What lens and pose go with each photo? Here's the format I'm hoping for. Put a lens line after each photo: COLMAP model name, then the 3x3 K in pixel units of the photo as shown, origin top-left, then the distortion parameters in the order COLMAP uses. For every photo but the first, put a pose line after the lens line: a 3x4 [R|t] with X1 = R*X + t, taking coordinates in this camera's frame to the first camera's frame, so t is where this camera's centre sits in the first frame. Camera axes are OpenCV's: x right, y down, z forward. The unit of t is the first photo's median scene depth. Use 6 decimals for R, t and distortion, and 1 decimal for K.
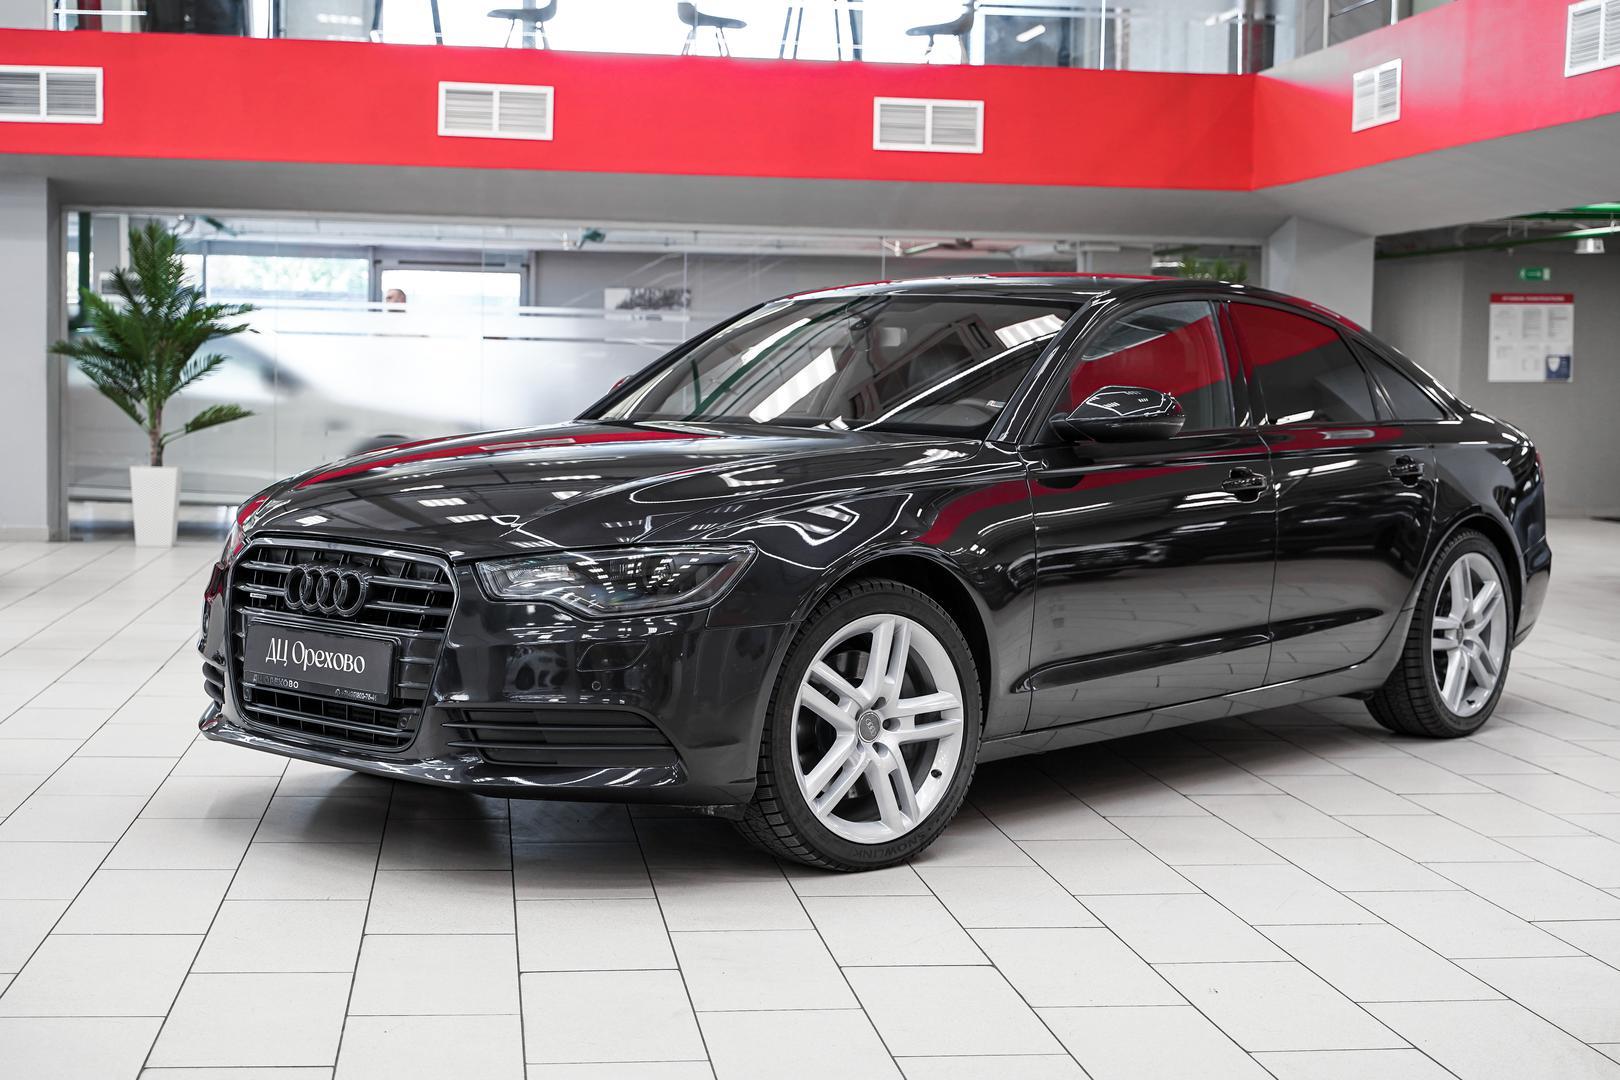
lens RADIAL K [[2471.4, 0, 810.0], [0, 2471.4, 540.0], [0, 0, 1]] dist [0.002047, -0.076338]
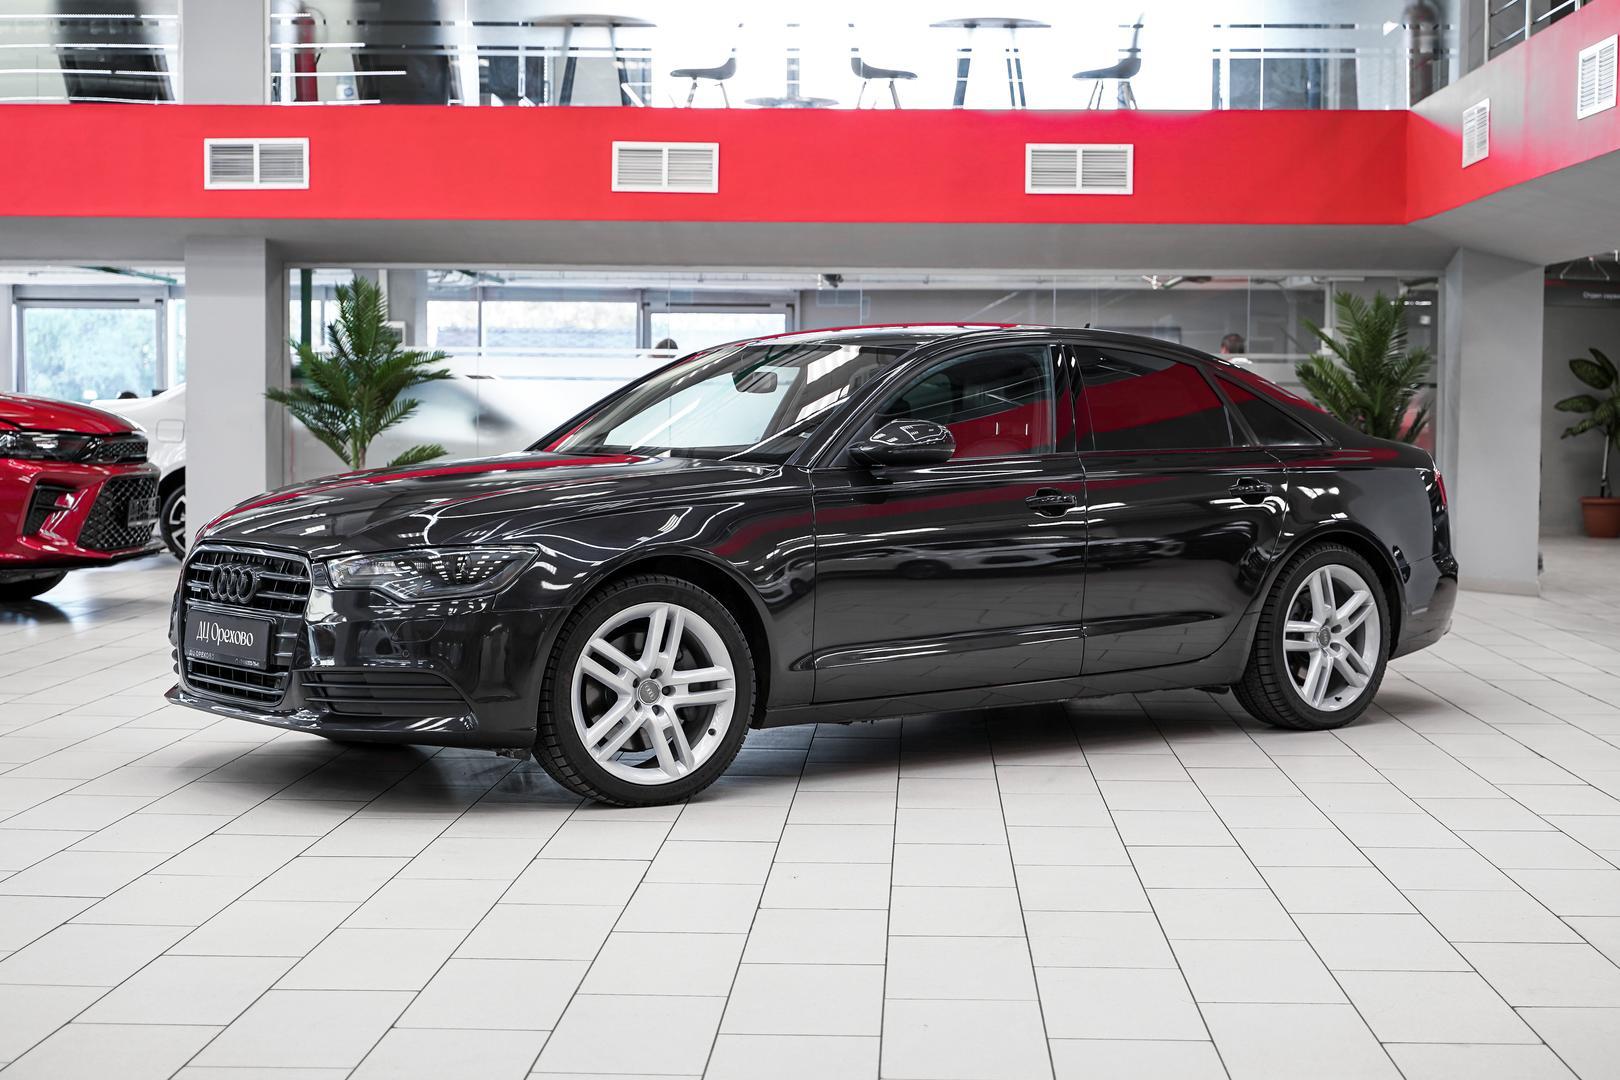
lens RADIAL K [[2696.6, 0, 810.0], [0, 2696.6, 540.0], [0, 0, 1]] dist [-0.001463, -0.098547]
pose [[0.985575, -0.003638, -0.169201, 0.240187], [0.000366, 0.999812, -0.019363, 0.017524], [0.169240, 0.019022, 0.985391, -0.242154]]
